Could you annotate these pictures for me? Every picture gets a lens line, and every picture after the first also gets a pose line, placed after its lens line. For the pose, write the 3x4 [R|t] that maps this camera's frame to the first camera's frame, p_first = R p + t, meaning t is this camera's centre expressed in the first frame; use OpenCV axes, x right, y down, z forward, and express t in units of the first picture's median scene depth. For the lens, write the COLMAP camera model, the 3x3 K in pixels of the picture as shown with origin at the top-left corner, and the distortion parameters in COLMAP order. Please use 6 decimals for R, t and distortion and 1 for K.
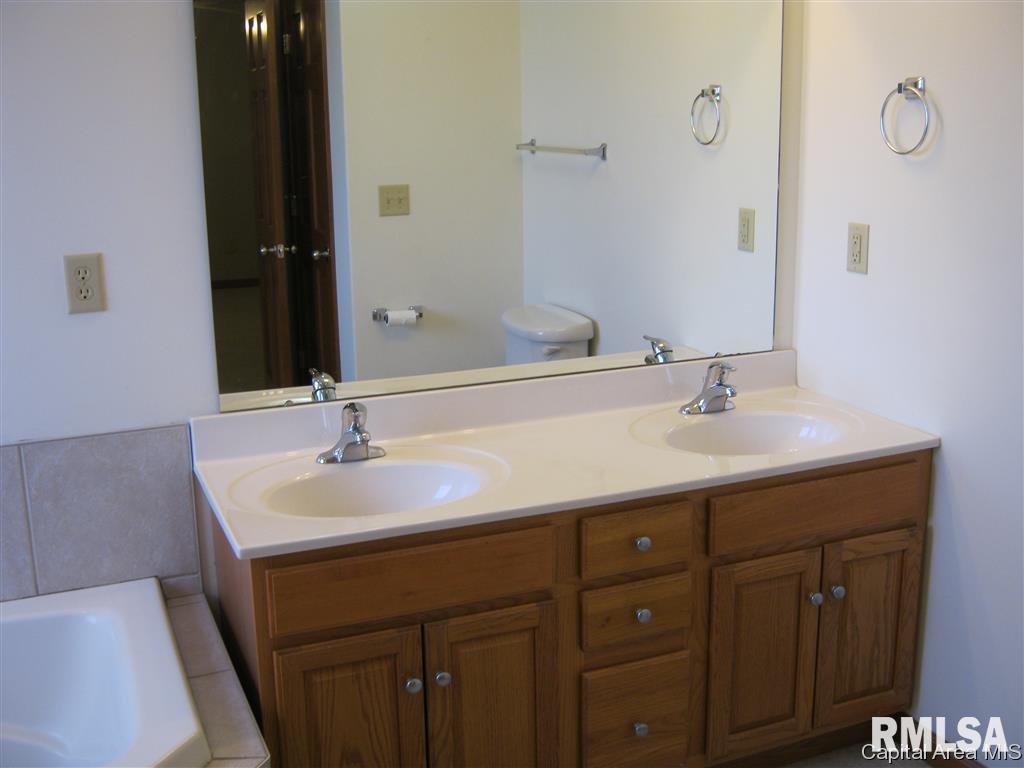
lens RADIAL K [[1130.3, 0, 513.4], [0, 1130.3, 383.0], [0, 0, 1]] dist [-0.088276, 0.000000]
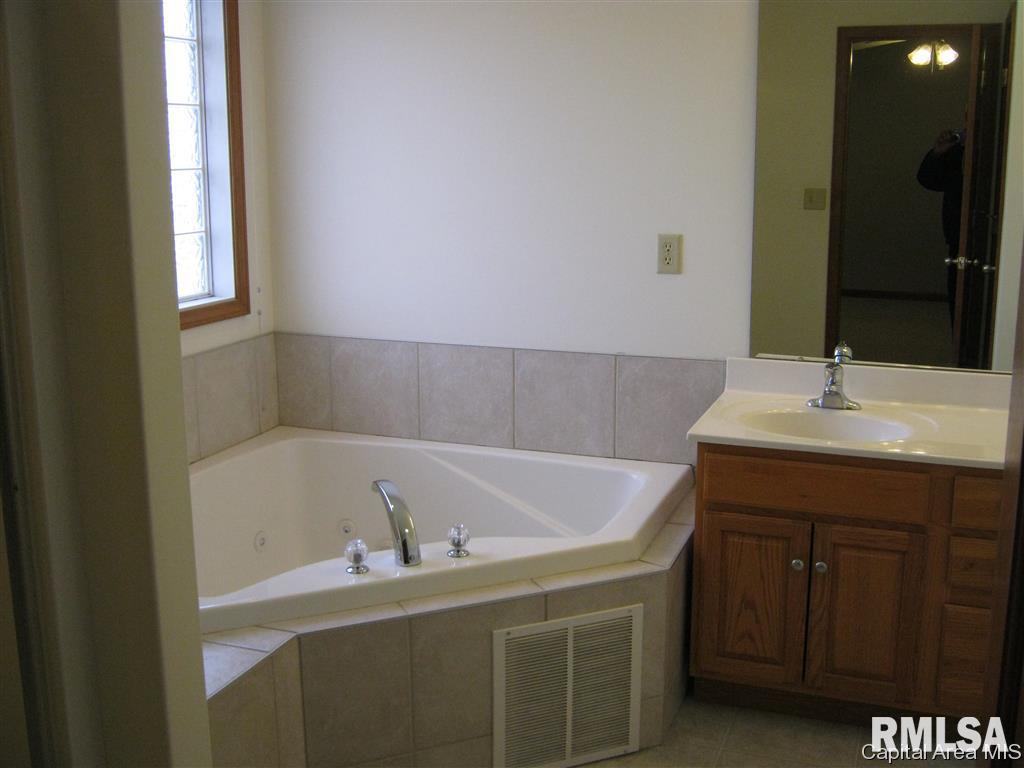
lens RADIAL K [[1130.3, 0, 511.1], [0, 1130.3, 384.1], [0, 0, 1]] dist [-0.088276, 0.000000]
pose [[0.716673, 0.157721, -0.679341, 0.527977], [-0.165901, 0.984685, 0.053595, 0.036902], [0.677390, 0.074293, 0.731863, -0.237043]]
